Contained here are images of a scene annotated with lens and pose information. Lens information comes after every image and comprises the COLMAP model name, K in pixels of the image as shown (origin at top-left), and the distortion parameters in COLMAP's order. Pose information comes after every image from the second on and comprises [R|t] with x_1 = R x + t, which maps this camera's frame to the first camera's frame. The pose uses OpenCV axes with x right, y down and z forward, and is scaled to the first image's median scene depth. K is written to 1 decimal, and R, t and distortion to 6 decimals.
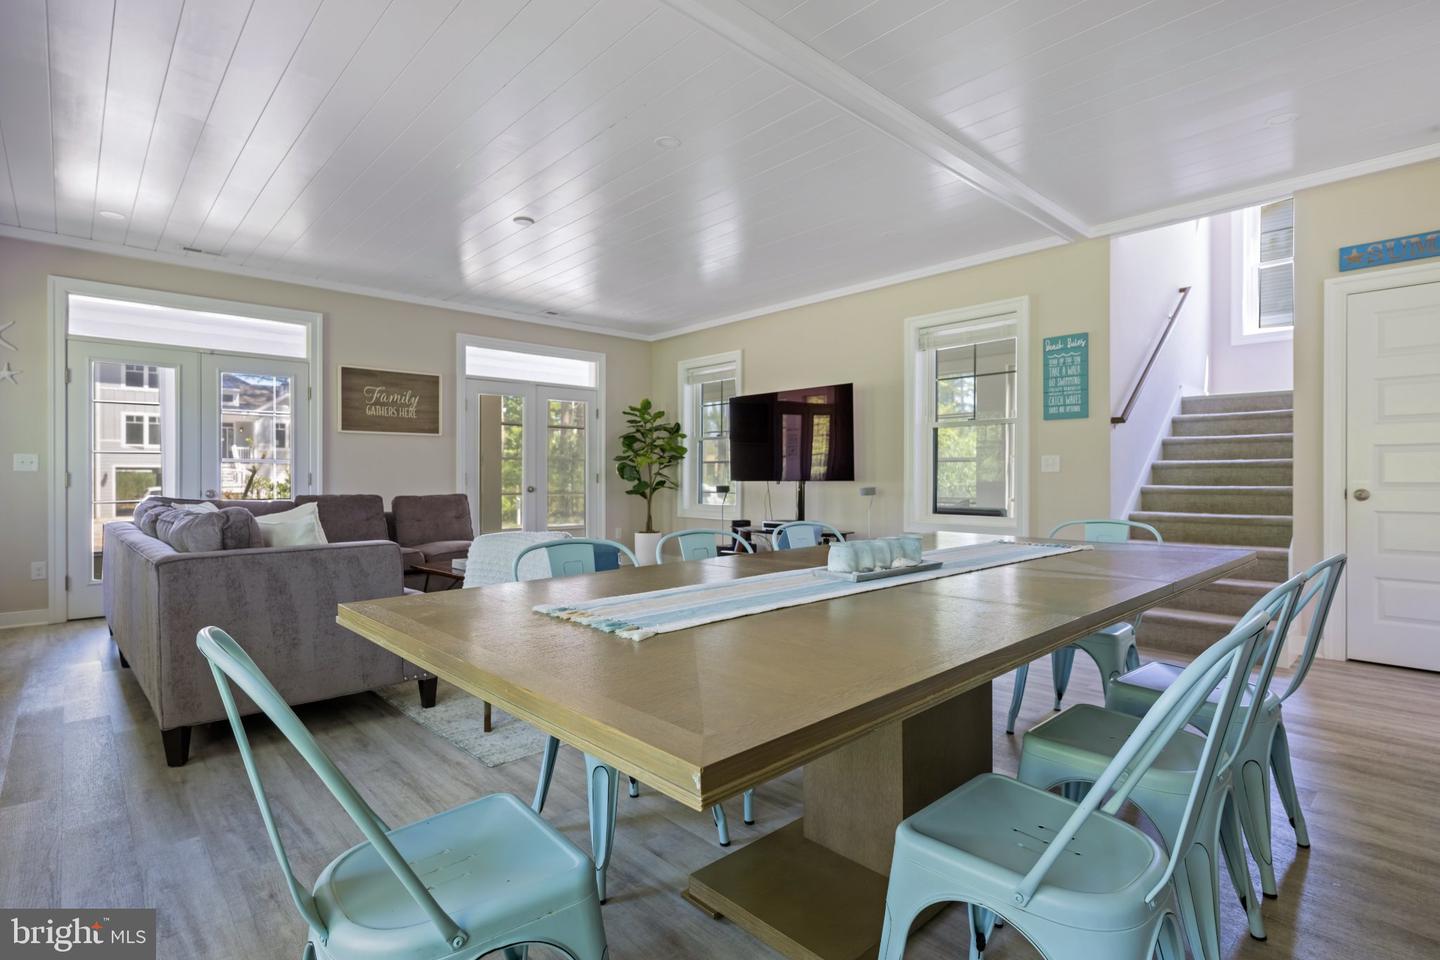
lens RADIAL K [[705.7, 0, 720.0], [0, 705.7, 480.0], [0, 0, 1]] dist [-0.001469, 0.000750]
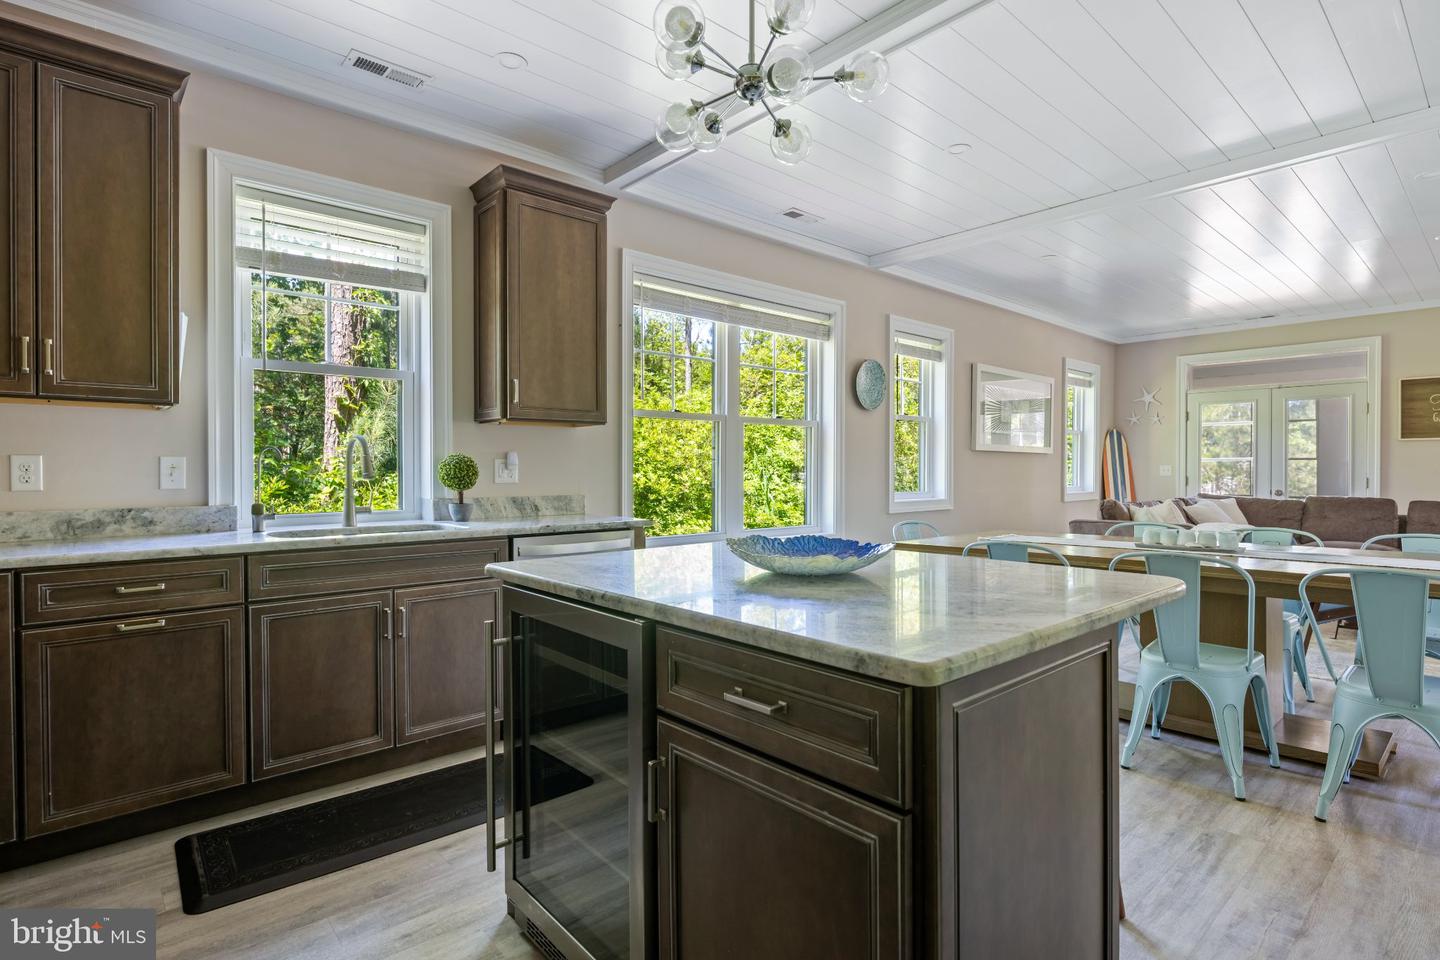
lens RADIAL K [[718.4, 0, 721.3], [0, 718.4, 475.9], [0, 0, 1]] dist [0.000718, -0.000882]
pose [[-0.019730, 0.005832, -0.999788, 0.585387], [-0.005260, 0.999969, 0.005937, -0.014044], [0.999792, 0.005376, -0.019699, -0.024657]]
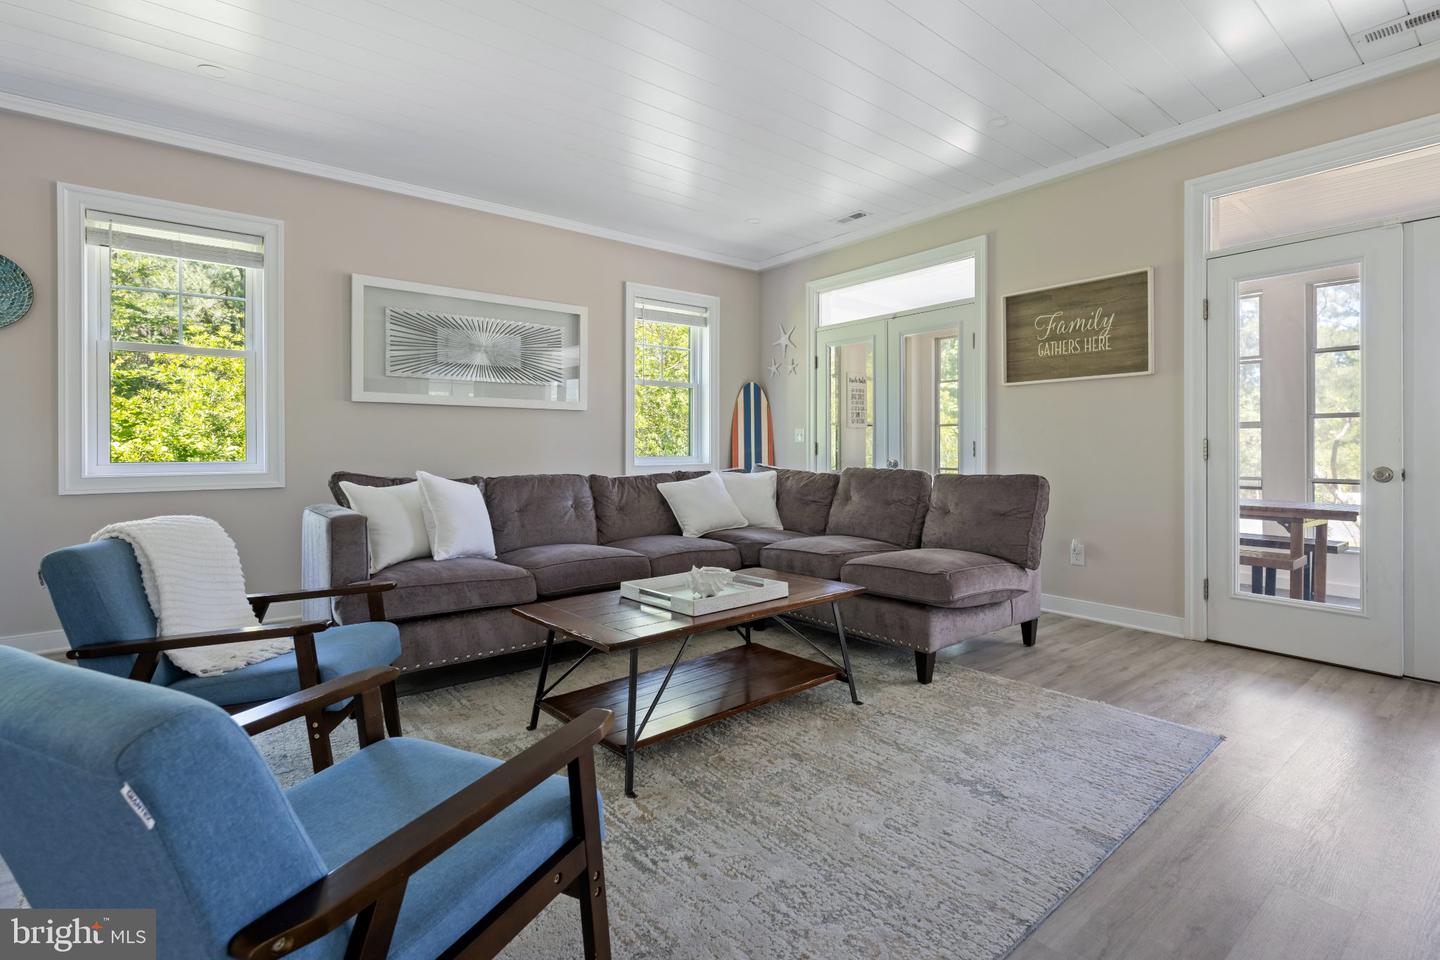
lens RADIAL K [[673.4, 0, 720.0], [0, 673.4, 480.0], [0, 0, 1]] dist [-0.001890, -0.000266]
pose [[-0.077646, 0.049658, -0.995744, 0.198792], [-0.003224, 0.998741, 0.050058, -0.002921], [0.996976, 0.007097, -0.077388, 0.749597]]
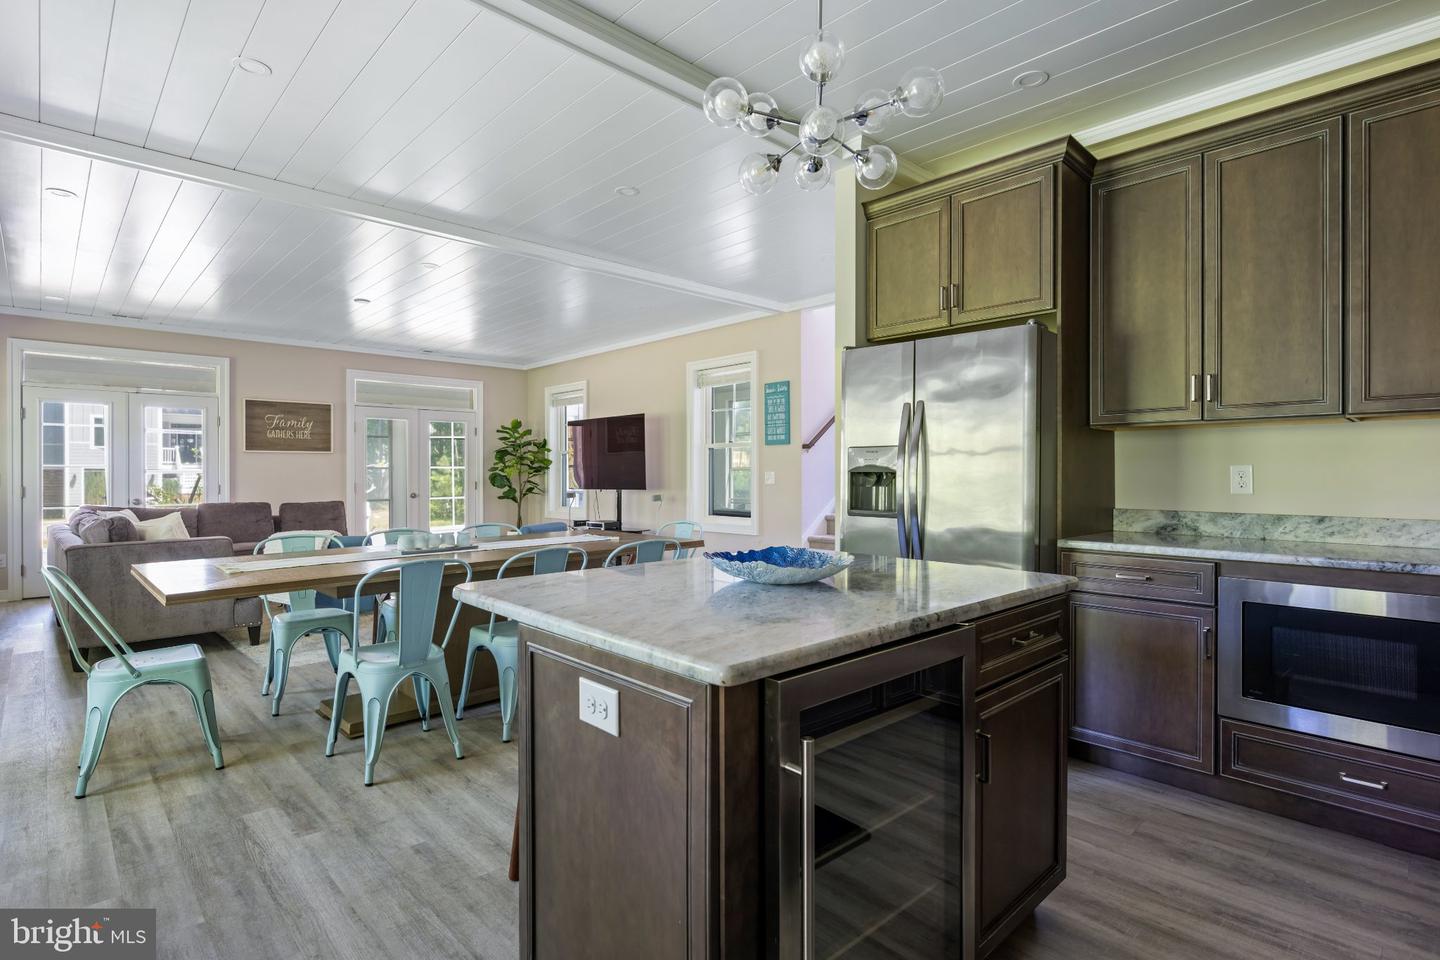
lens RADIAL K [[718.4, 0, 721.3], [0, 718.4, 475.9], [0, 0, 1]] dist [0.000718, -0.000882]
pose [[0.999925, -0.002568, 0.012011, 0.292468], [0.002591, 0.999995, -0.001866, -0.020048], [-0.012006, 0.001897, 0.999926, -0.287298]]
